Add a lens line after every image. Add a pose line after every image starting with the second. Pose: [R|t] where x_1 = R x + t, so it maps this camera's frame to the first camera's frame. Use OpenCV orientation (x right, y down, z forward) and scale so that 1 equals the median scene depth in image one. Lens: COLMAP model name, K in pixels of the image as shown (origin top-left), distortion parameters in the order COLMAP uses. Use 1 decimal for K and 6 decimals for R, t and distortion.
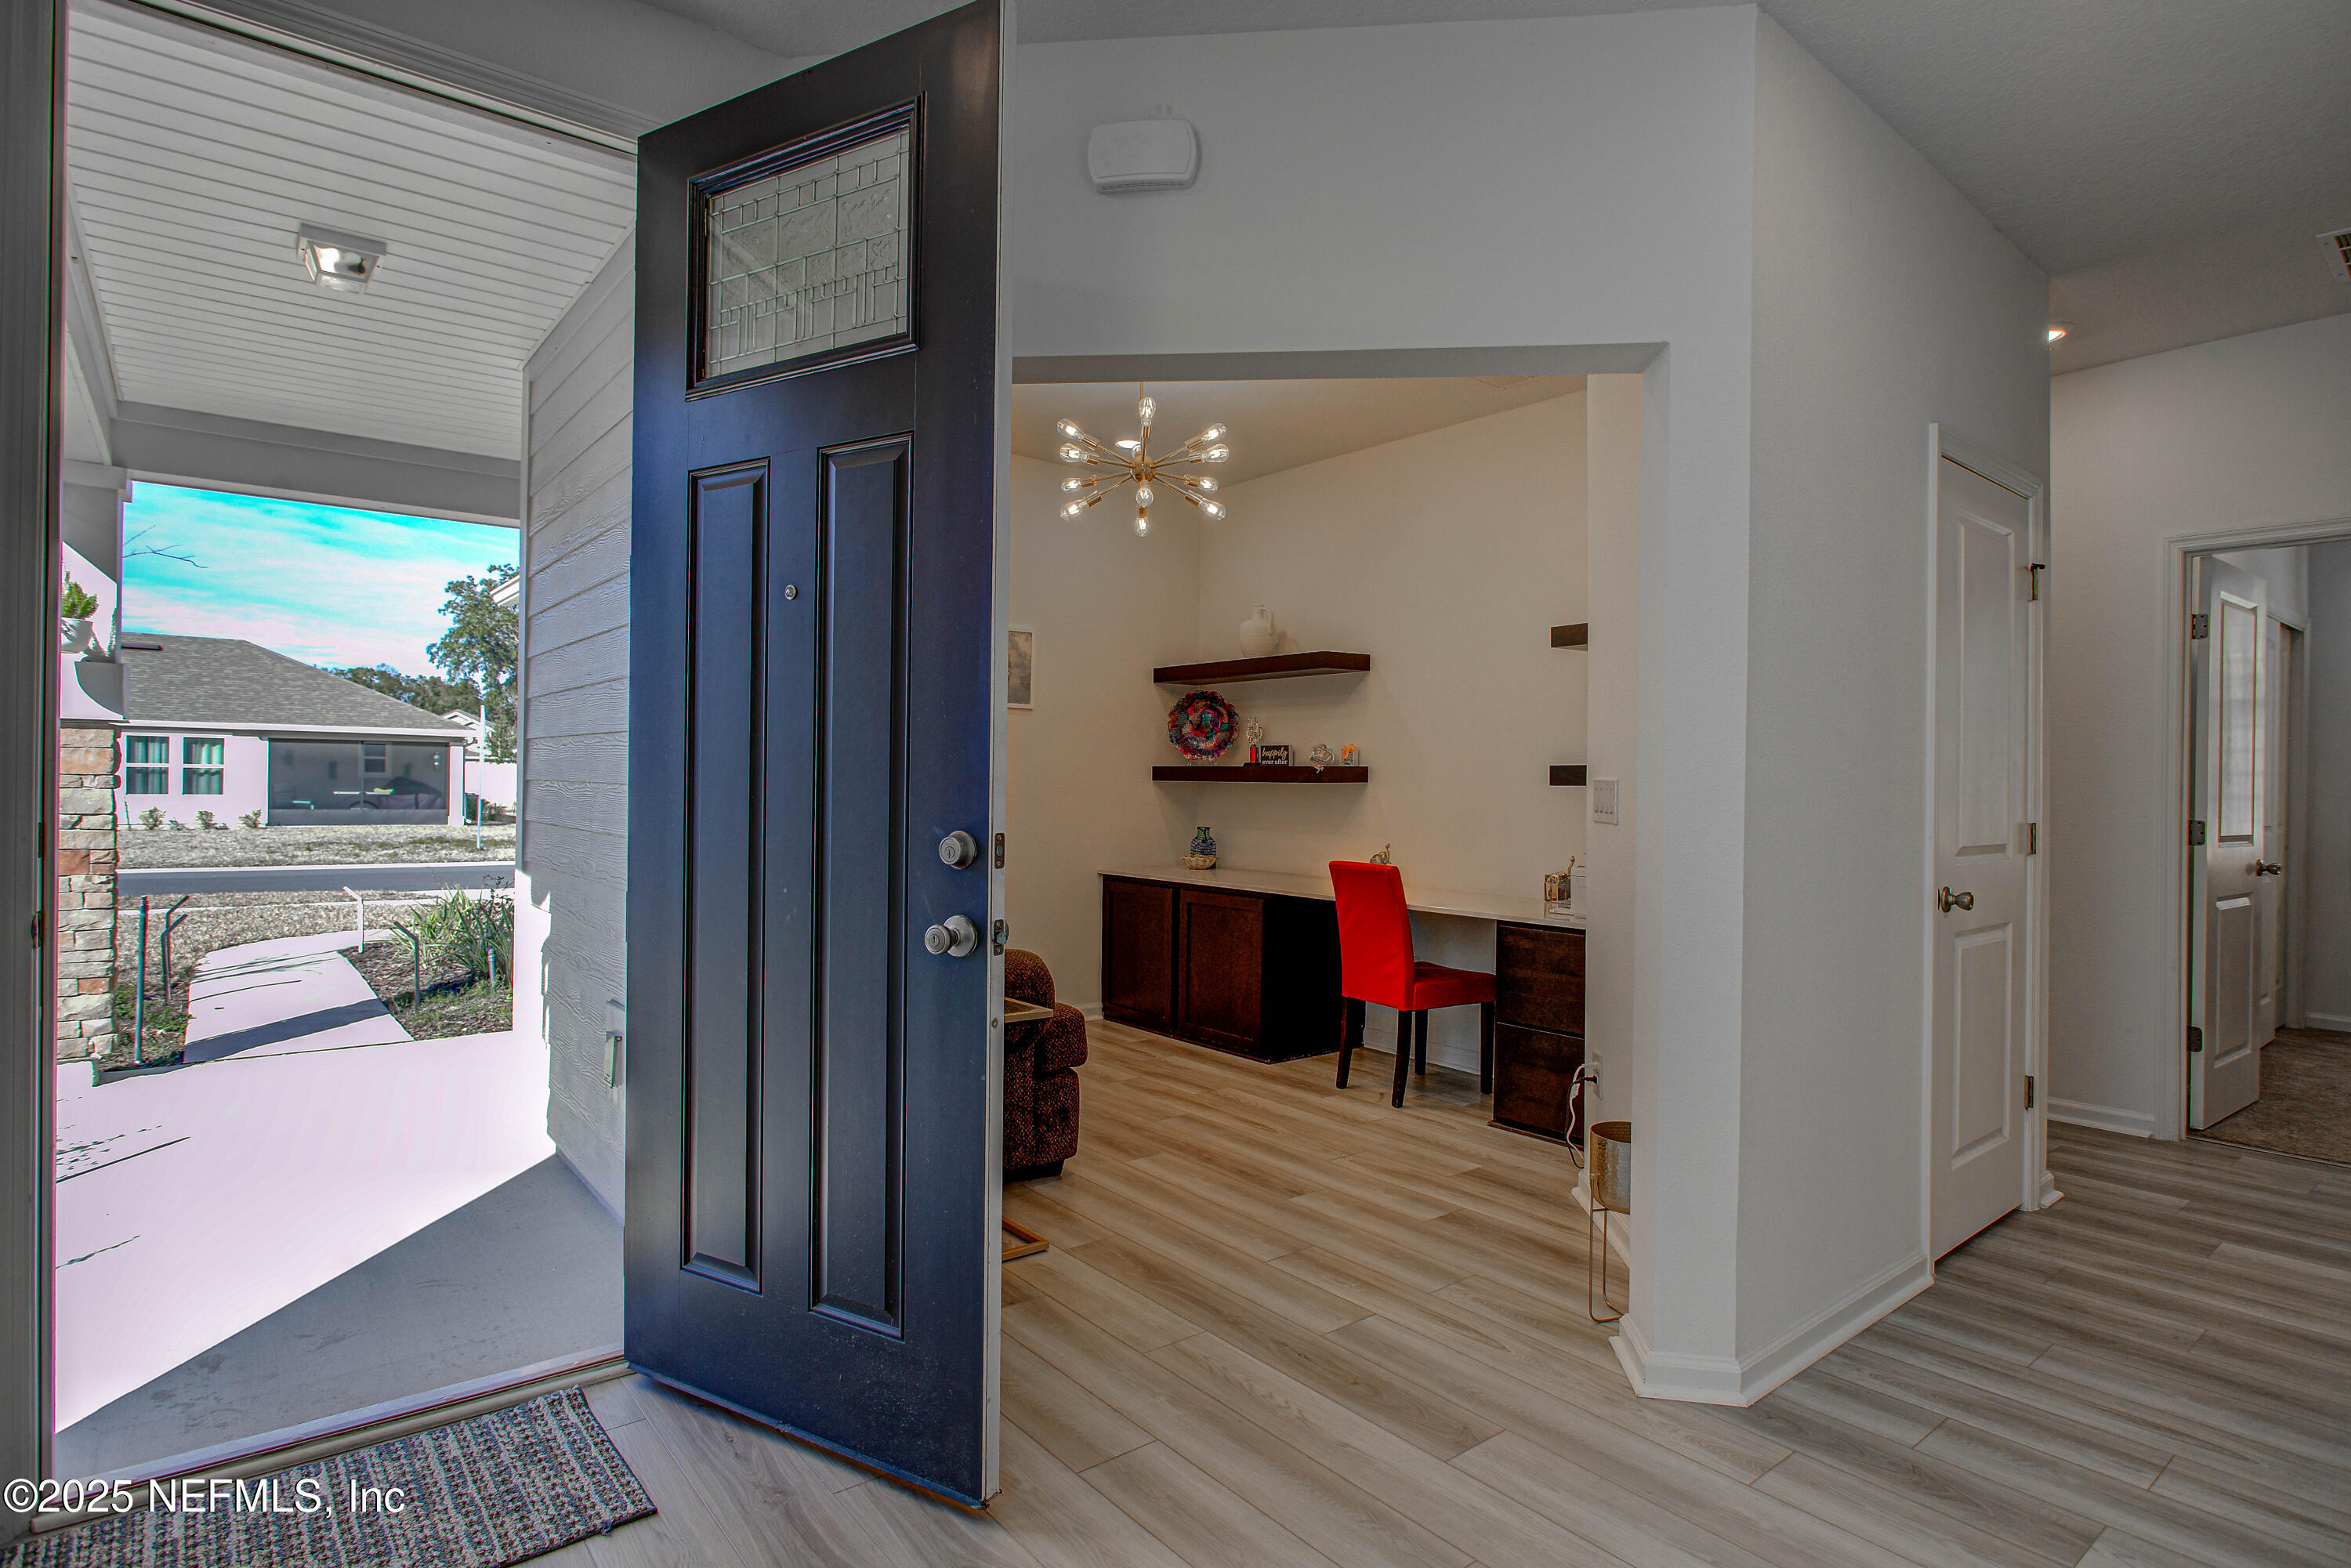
lens RADIAL K [[1198.0, 0, 1184.9], [0, 1198.0, 781.5], [0, 0, 1]] dist [-0.019544, 0.006309]
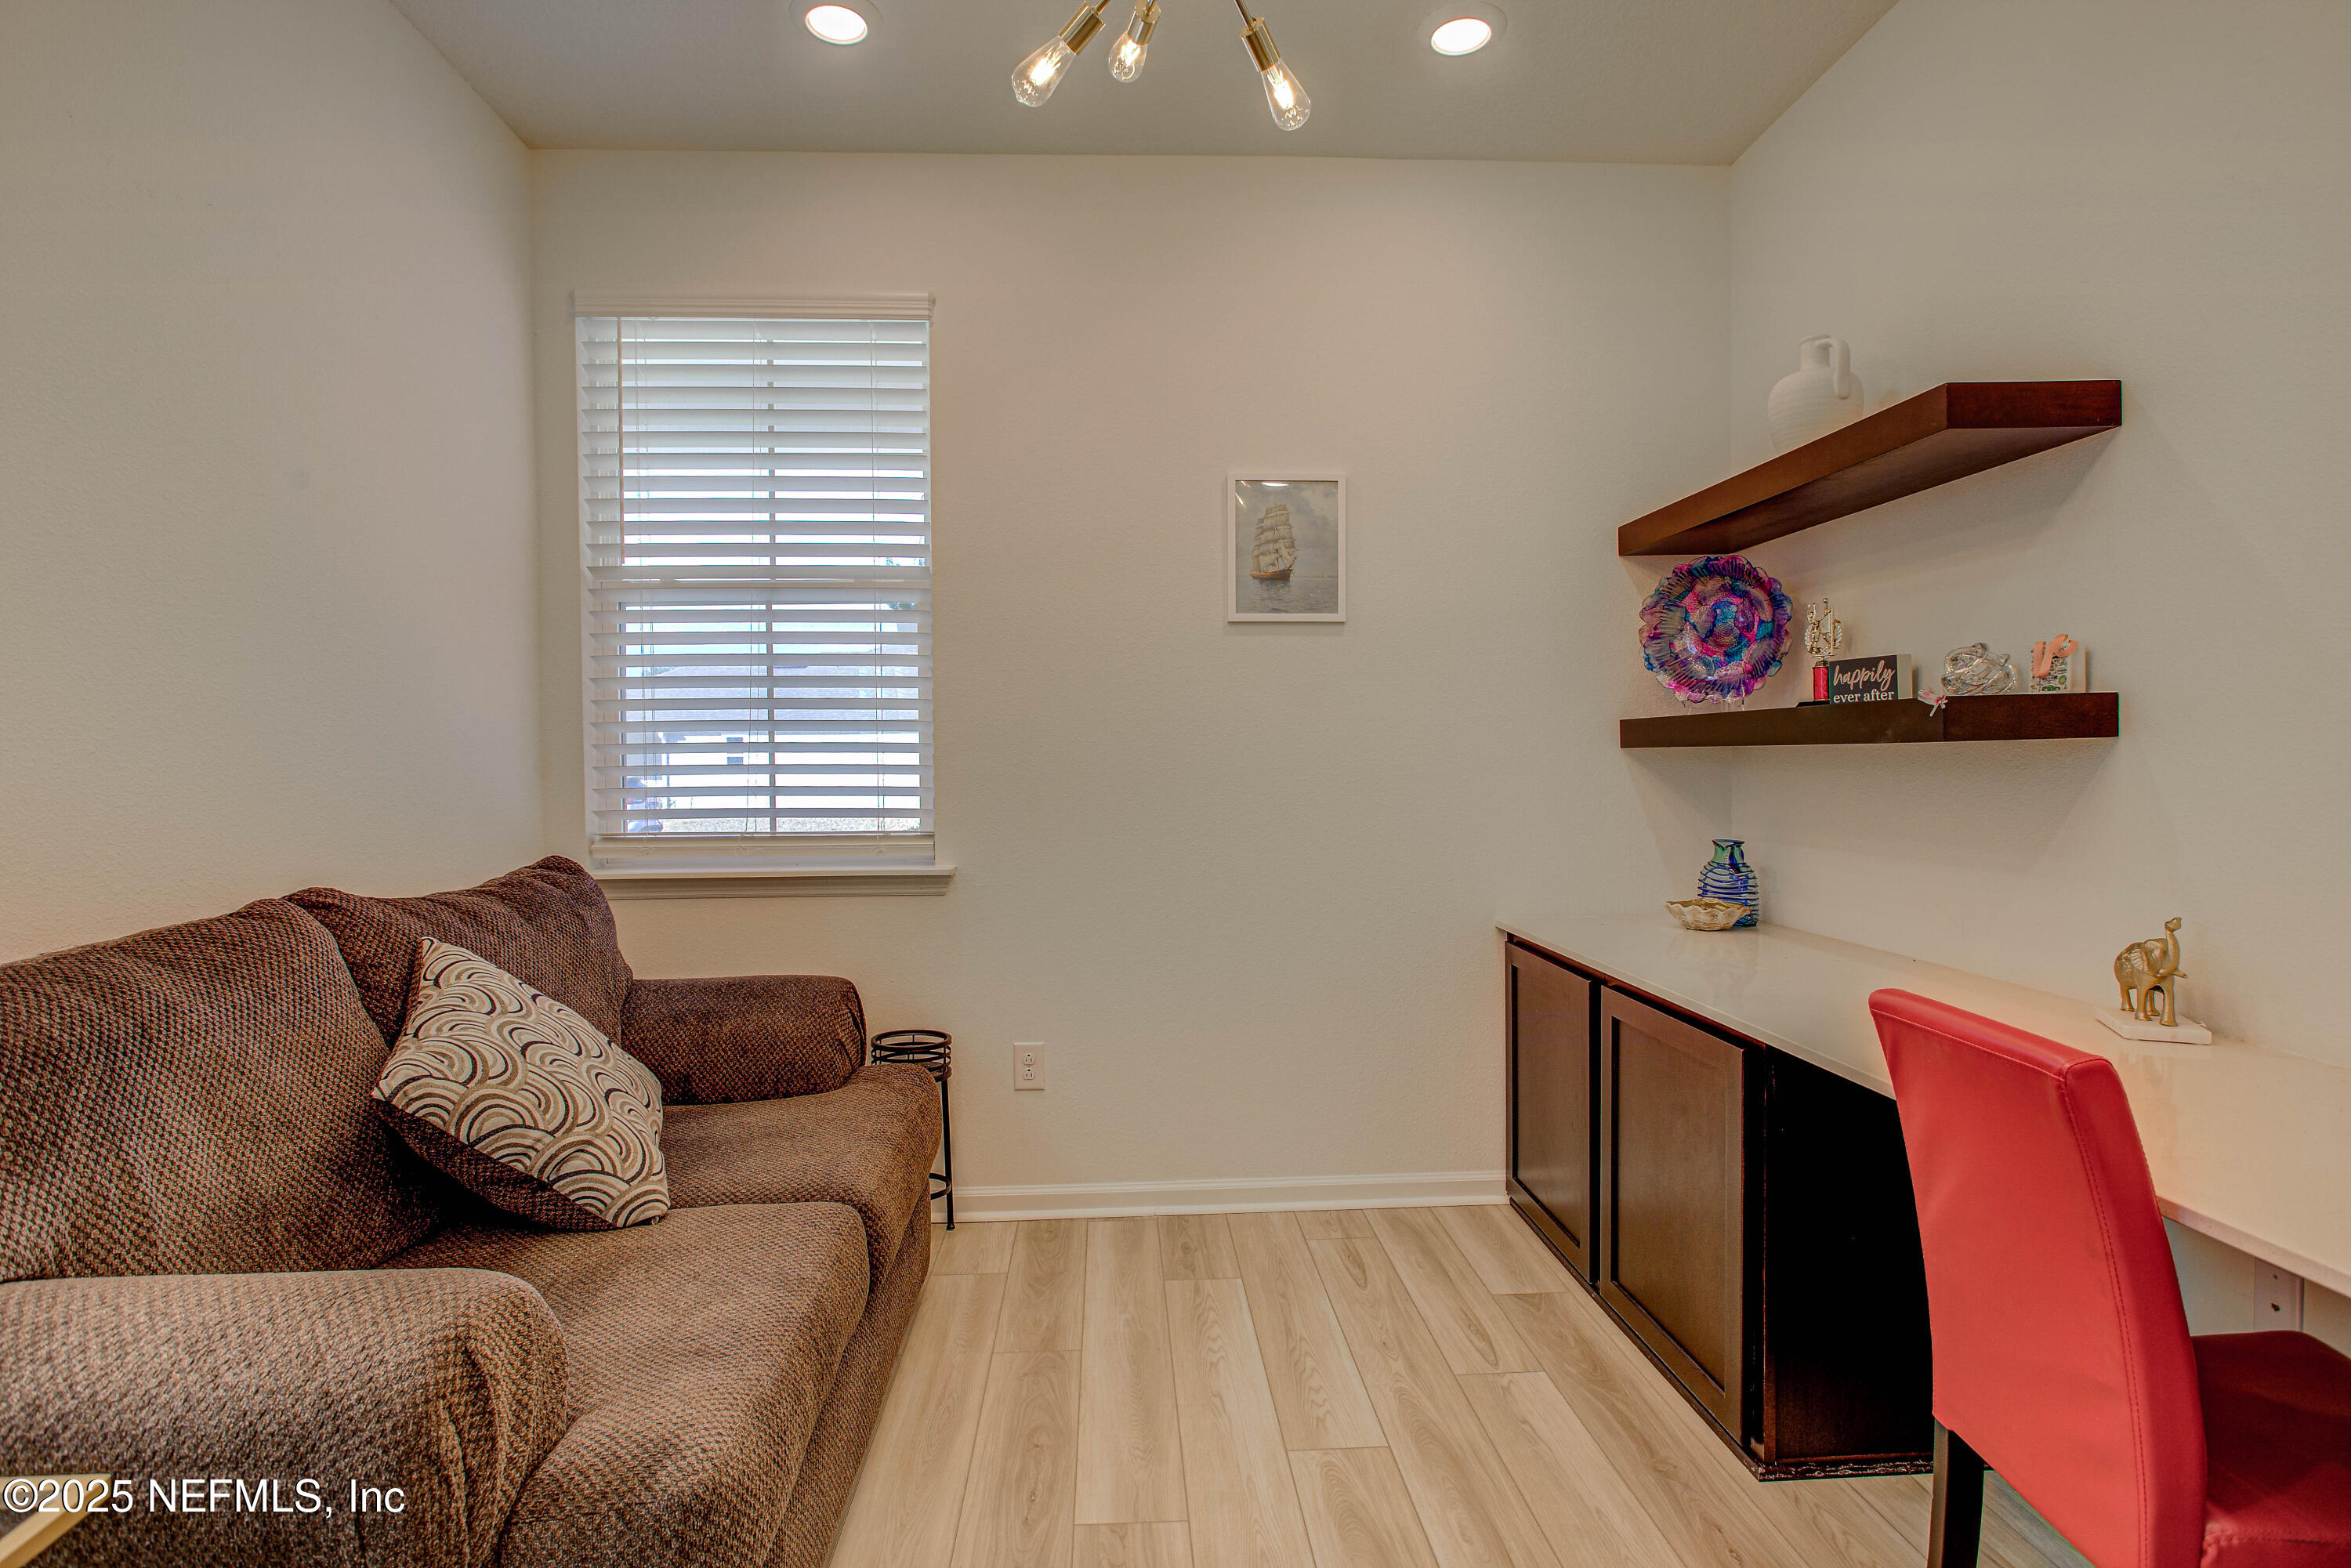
lens RADIAL K [[1198.0, 0, 1155.5], [0, 1198.0, 791.5], [0, 0, 1]] dist [-0.019544, 0.006309]
pose [[0.801438, -0.006259, -0.598044, 0.121224], [0.019556, 0.999685, 0.015745, 0.006020], [0.597757, -0.024314, 0.801308, 0.483064]]
